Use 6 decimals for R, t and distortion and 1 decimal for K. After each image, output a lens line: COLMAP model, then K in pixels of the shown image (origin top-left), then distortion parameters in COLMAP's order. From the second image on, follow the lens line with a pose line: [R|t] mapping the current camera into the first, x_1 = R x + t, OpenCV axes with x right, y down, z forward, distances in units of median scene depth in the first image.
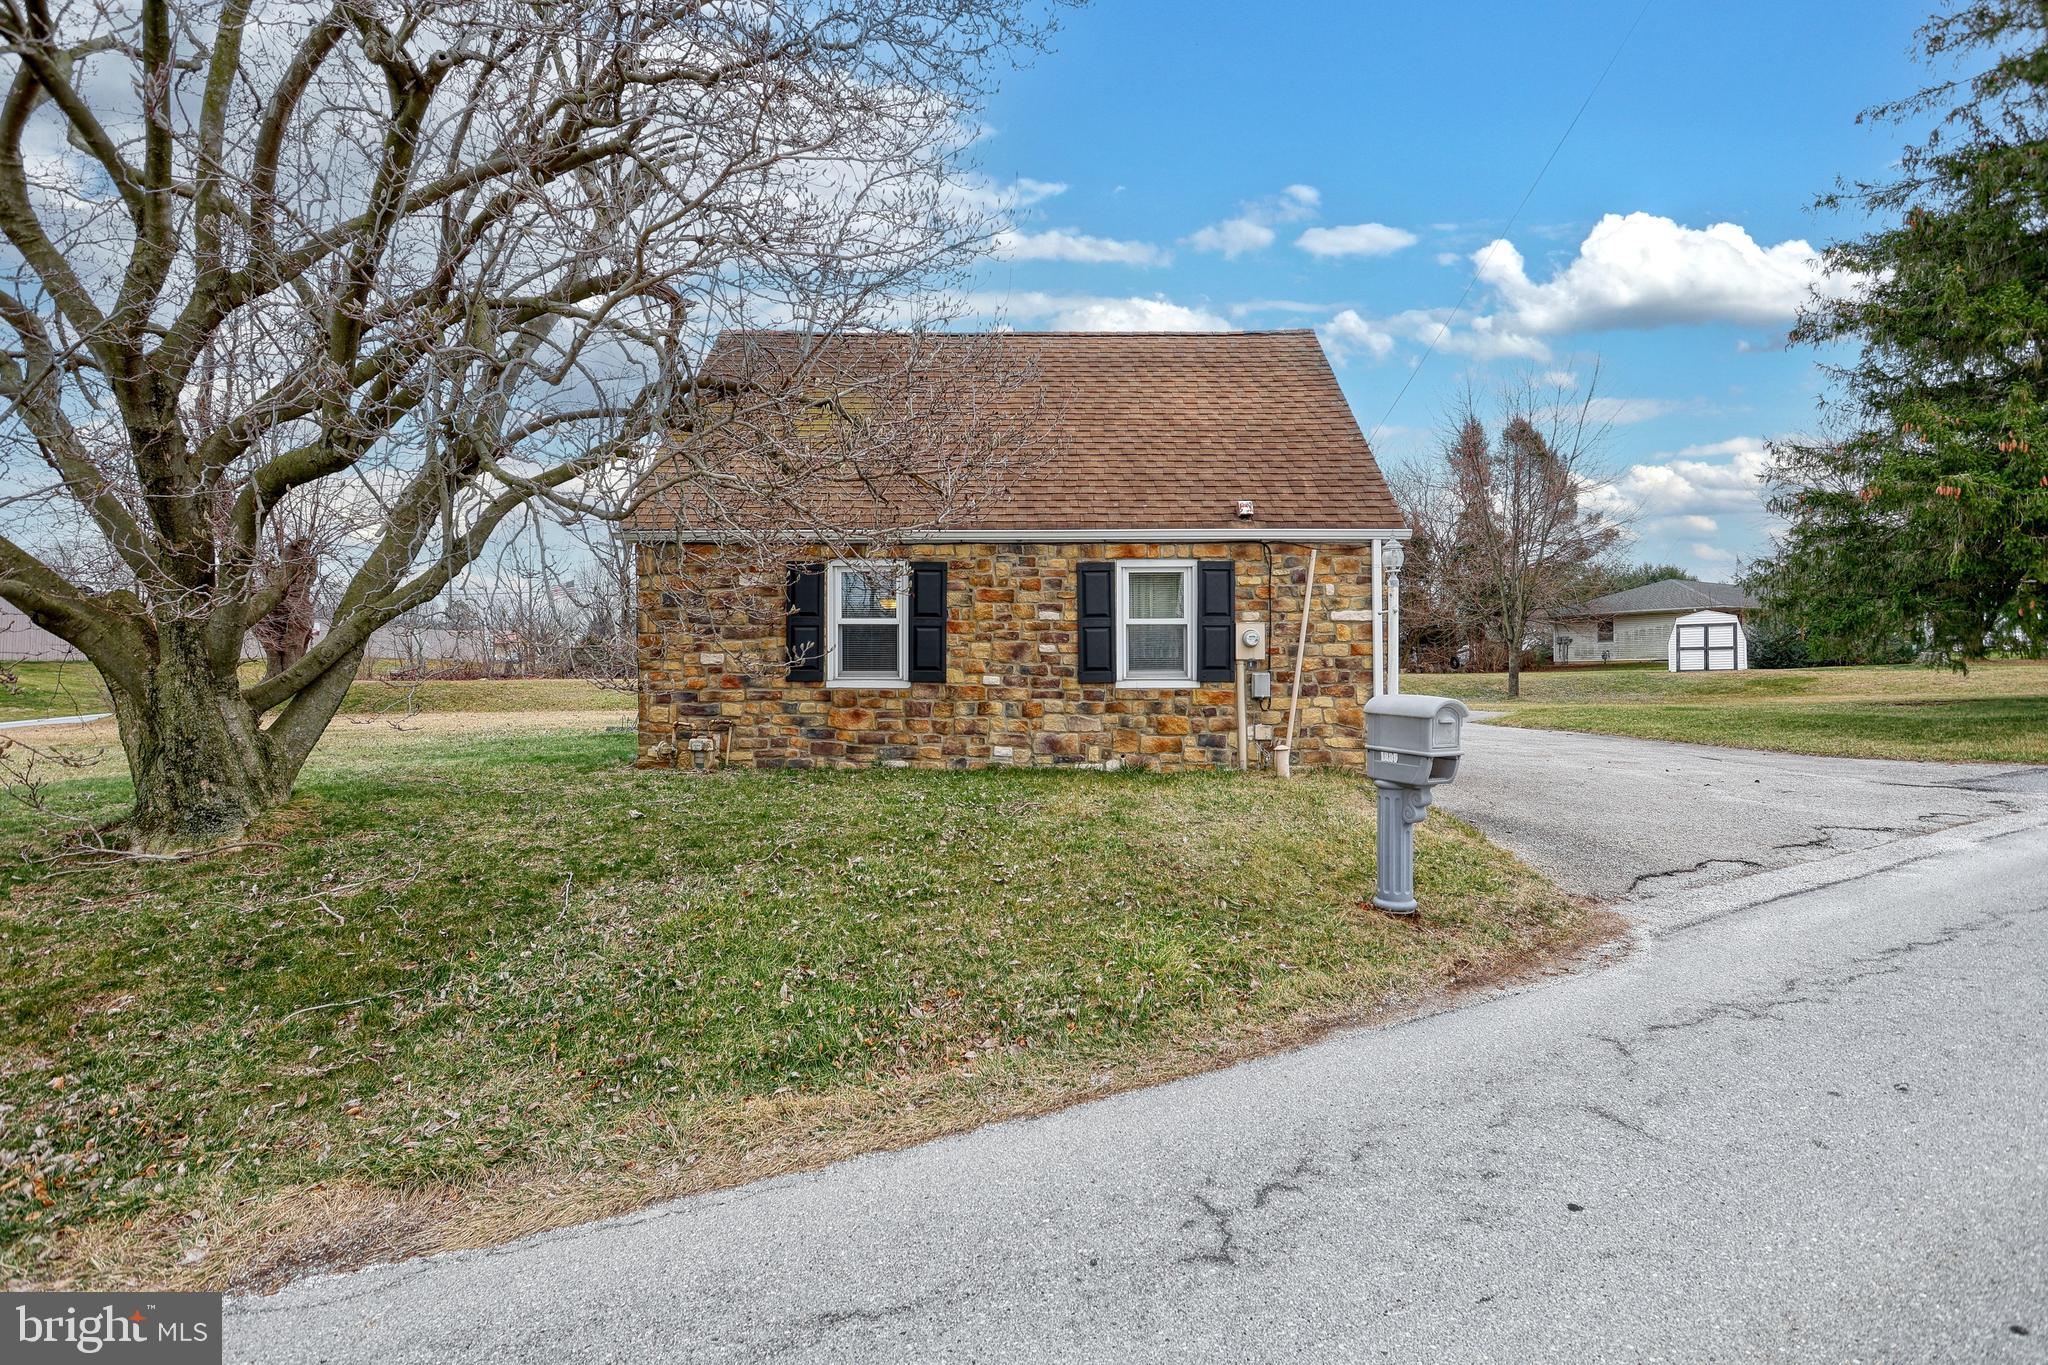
lens RADIAL K [[968.4, 0, 1018.1], [0, 968.4, 656.2], [0, 0, 1]] dist [-0.000251, -0.000061]
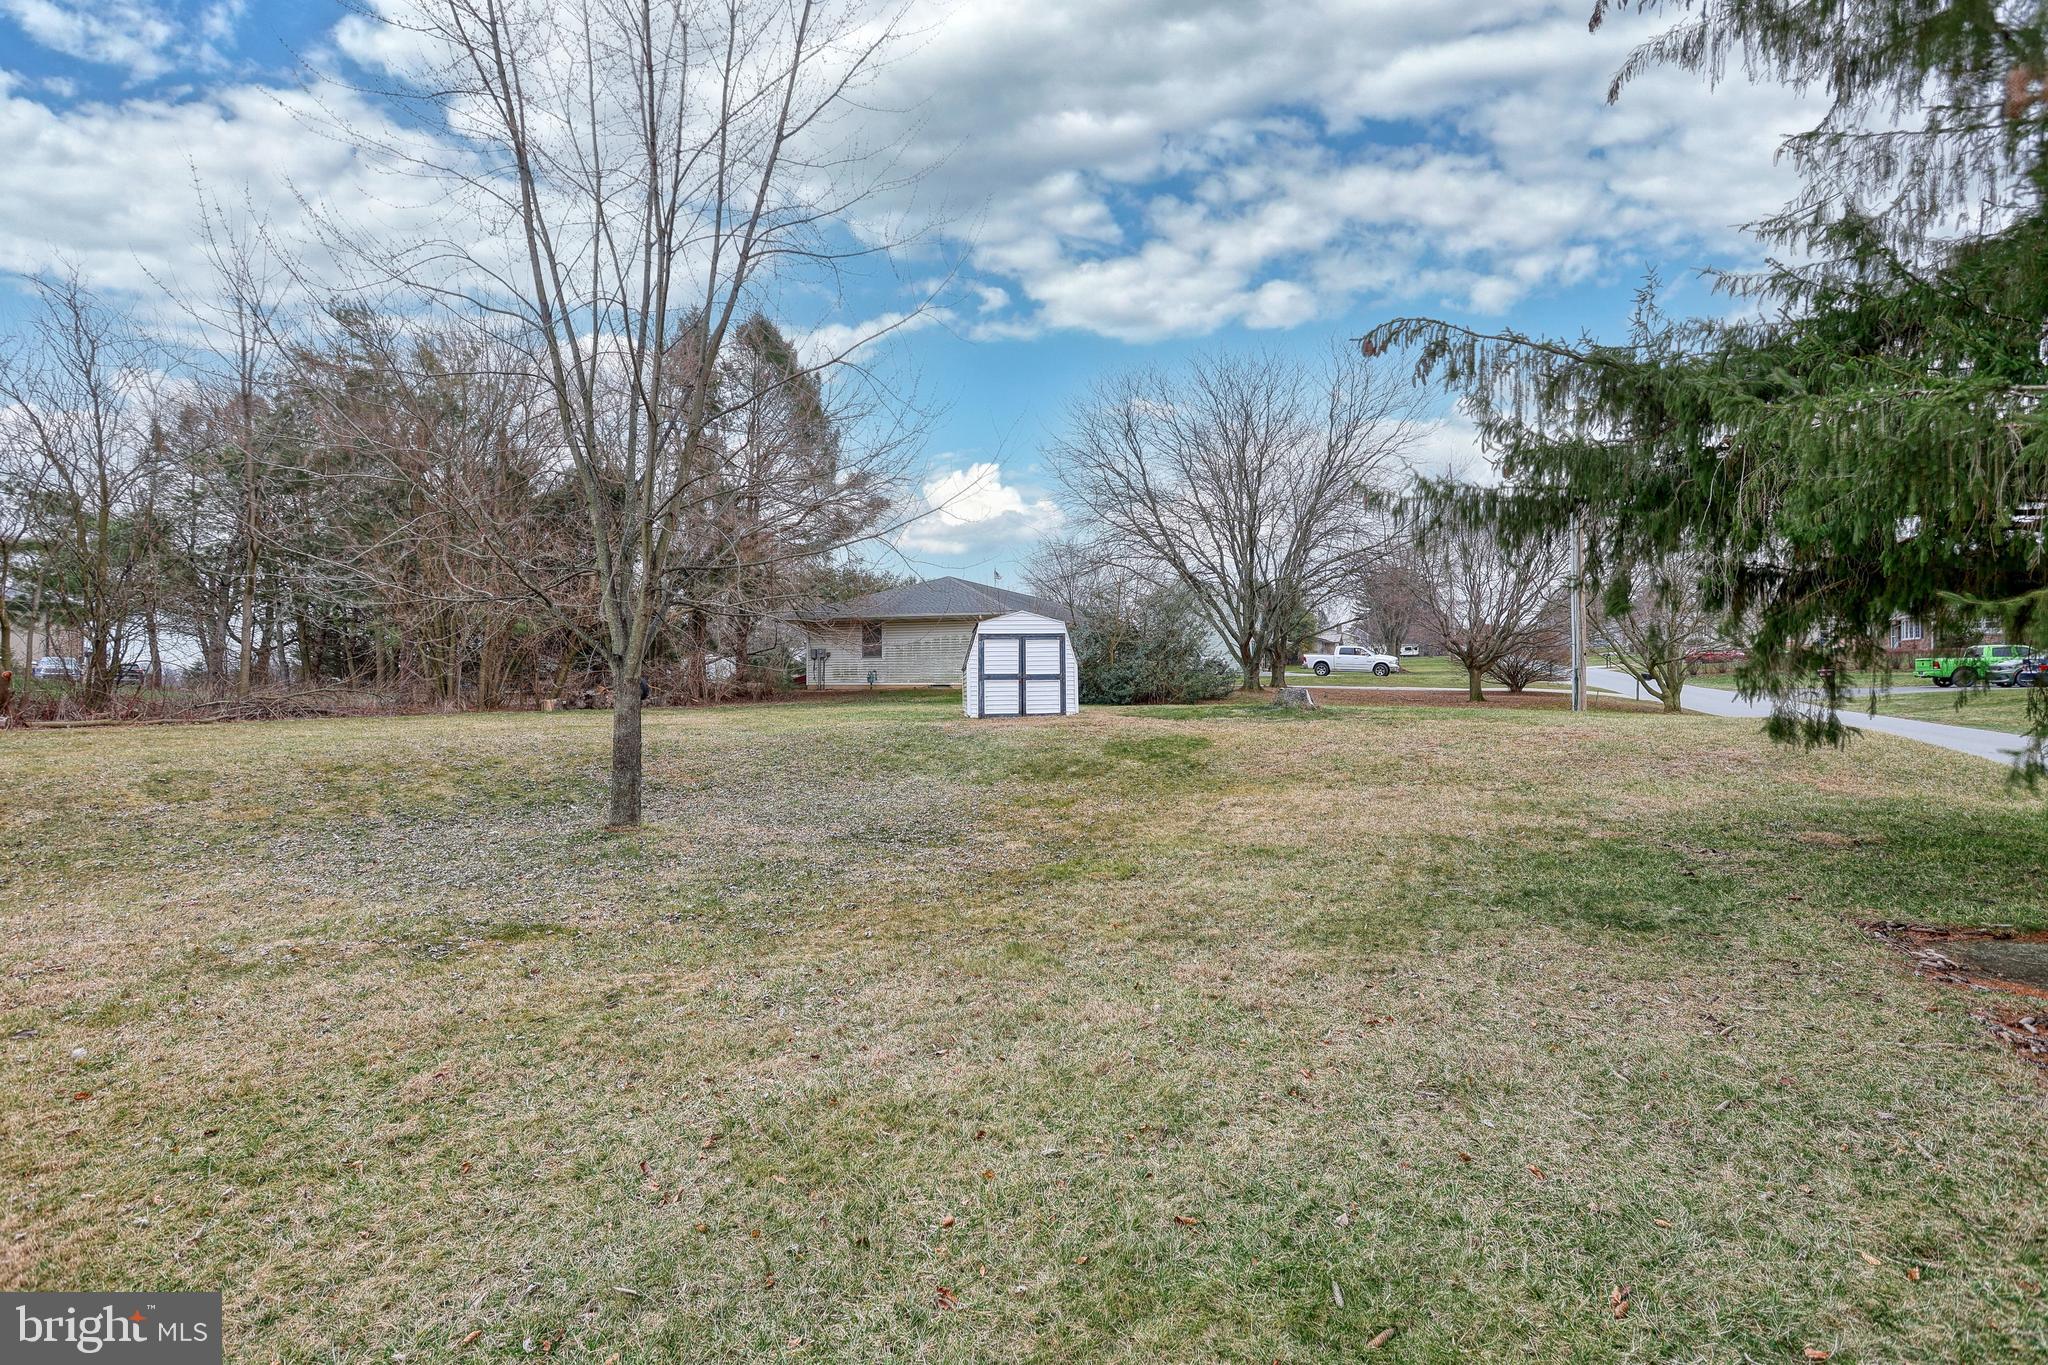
lens RADIAL K [[968.4, 0, 1023.8], [0, 968.4, 673.6], [0, 0, 1]] dist [-0.000251, -0.000061]
pose [[0.764845, 0.000968, 0.644214, 0.335676], [-0.009406, 0.999909, 0.009665, -0.015454], [-0.644146, -0.013451, 0.764784, 0.550940]]
